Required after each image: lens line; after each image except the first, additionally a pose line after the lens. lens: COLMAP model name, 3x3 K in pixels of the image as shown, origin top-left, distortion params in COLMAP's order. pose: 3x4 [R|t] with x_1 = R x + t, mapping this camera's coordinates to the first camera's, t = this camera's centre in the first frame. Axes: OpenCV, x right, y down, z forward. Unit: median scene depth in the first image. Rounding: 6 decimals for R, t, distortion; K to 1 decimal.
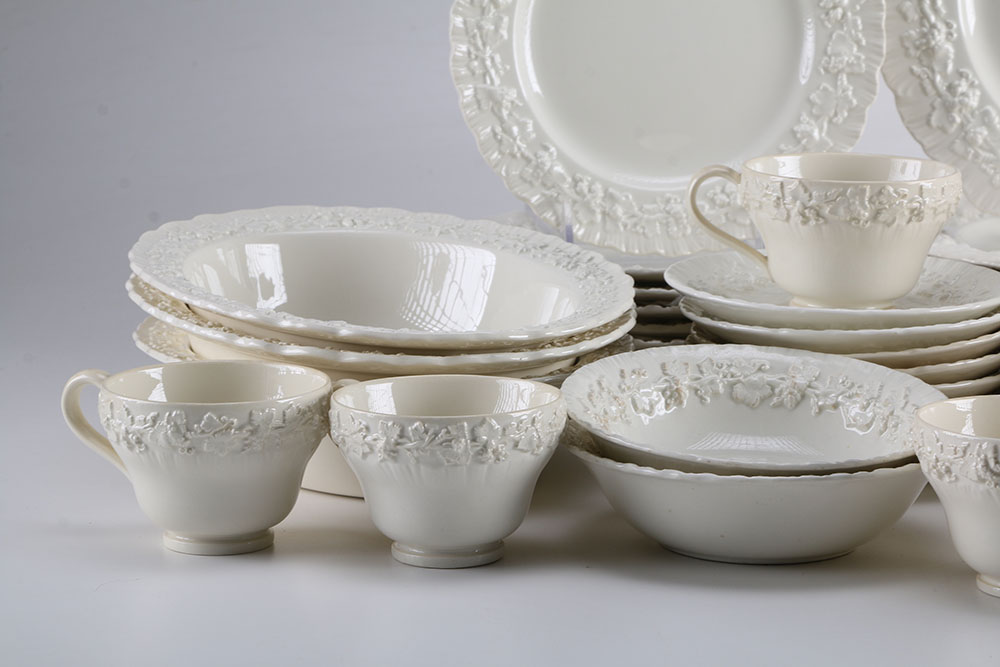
lens RADIAL K [[3375.7, 0, 500.0], [0, 3375.7, 333.5], [0, 0, 1]] dist [0.766432, -0.196536]
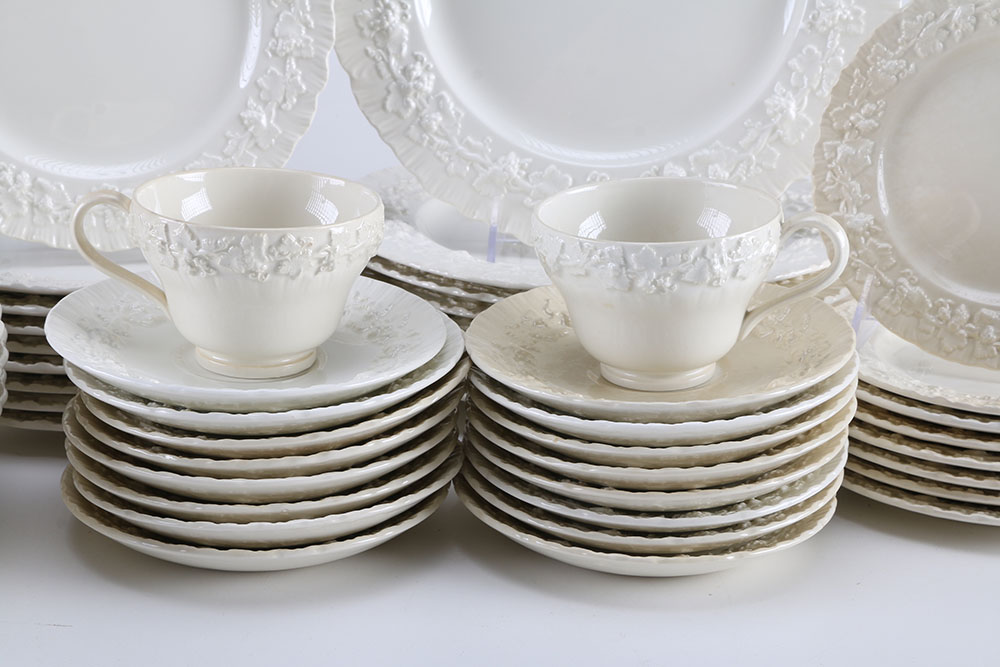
lens RADIAL K [[1894.7, 0, 500.0], [0, 1894.7, 333.5], [0, 0, 1]] dist [0.126855, 0.135490]
pose [[0.993691, -0.005571, 0.112014, 0.099708], [-0.009847, 0.990575, 0.136618, -0.073763], [-0.111719, -0.136860, 0.984270, 0.468600]]
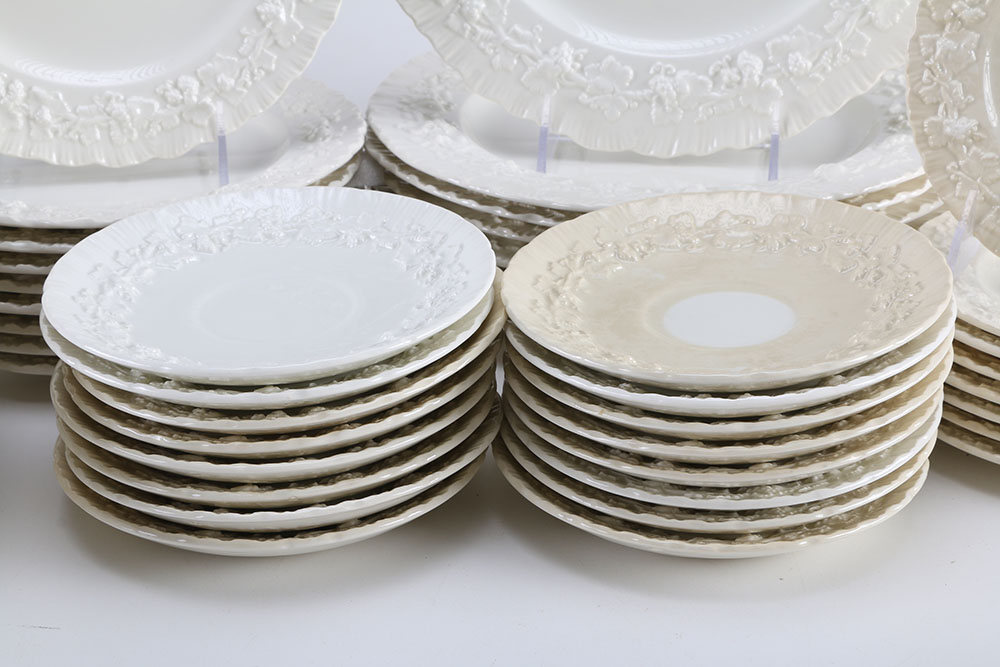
lens RADIAL K [[1894.7, 0, 500.0], [0, 1894.7, 333.5], [0, 0, 1]] dist [0.126855, 0.135490]
pose [[0.998066, -0.028536, 0.055221, 0.119577], [0.014345, 0.970156, 0.242058, -0.096695], [-0.060481, -0.240798, 0.968689, 0.527704]]
